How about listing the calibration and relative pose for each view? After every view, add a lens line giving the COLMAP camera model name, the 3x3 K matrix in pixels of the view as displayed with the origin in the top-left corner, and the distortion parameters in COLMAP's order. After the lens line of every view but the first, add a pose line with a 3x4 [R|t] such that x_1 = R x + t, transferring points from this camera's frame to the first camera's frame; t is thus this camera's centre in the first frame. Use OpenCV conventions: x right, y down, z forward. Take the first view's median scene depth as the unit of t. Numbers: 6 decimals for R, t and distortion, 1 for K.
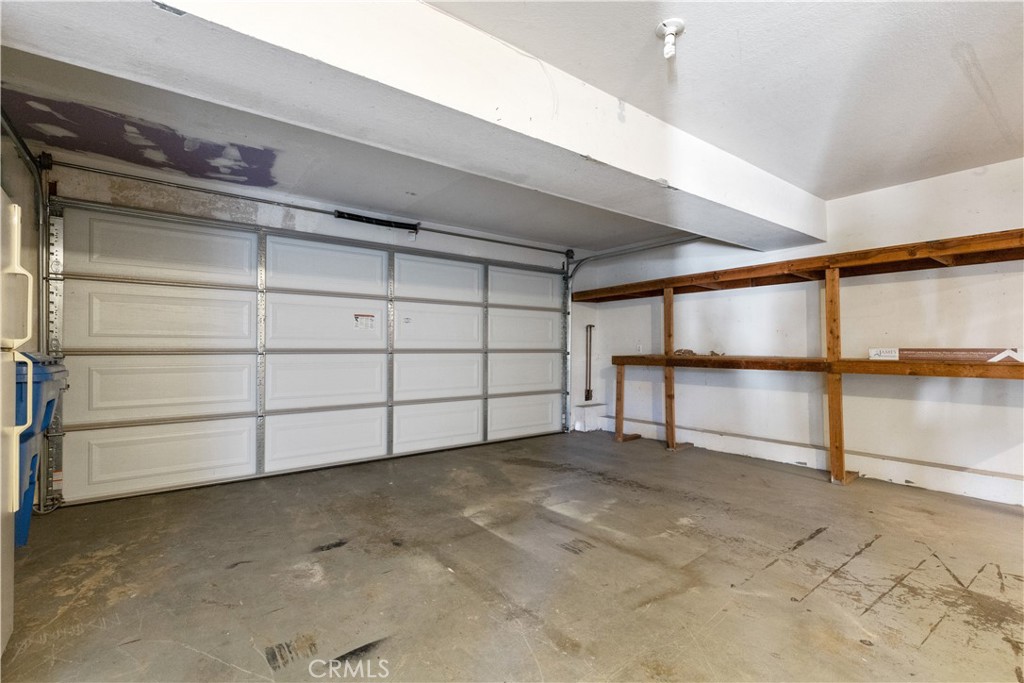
lens RADIAL K [[465.8, 0, 515.4], [0, 465.8, 345.1], [0, 0, 1]] dist [0.001536, 0.000106]
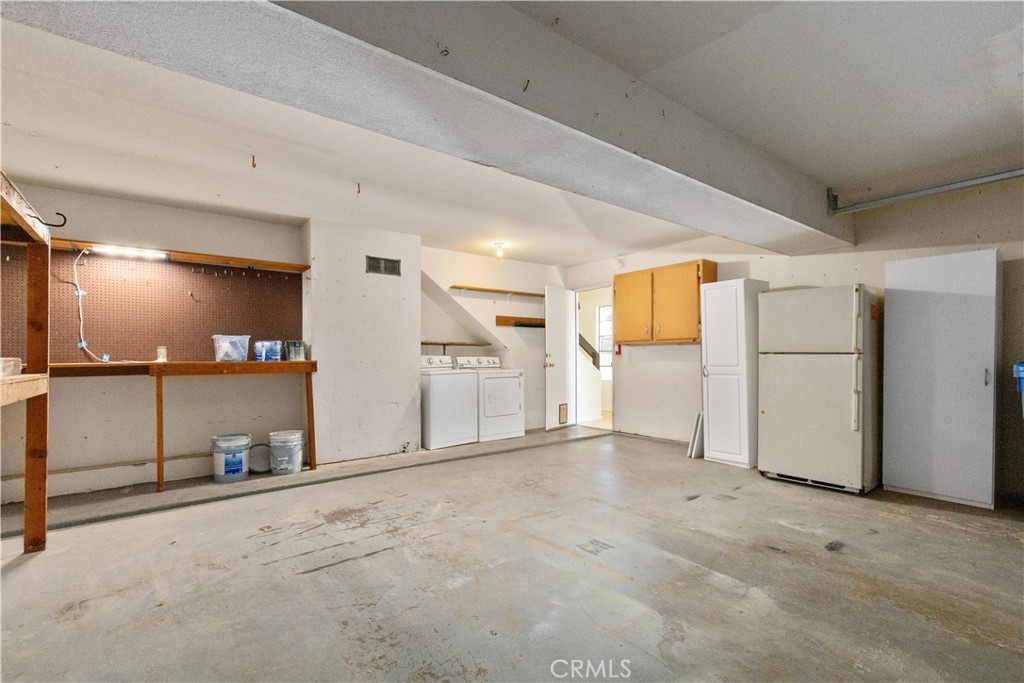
lens RADIAL K [[465.8, 0, 515.4], [0, 465.8, 345.1], [0, 0, 1]] dist [0.001536, 0.000106]
pose [[-0.999949, 0.008575, -0.005285, 0.322460], [0.008754, 0.999358, -0.034736, 0.019433], [0.004984, -0.034780, -0.999383, 2.126085]]
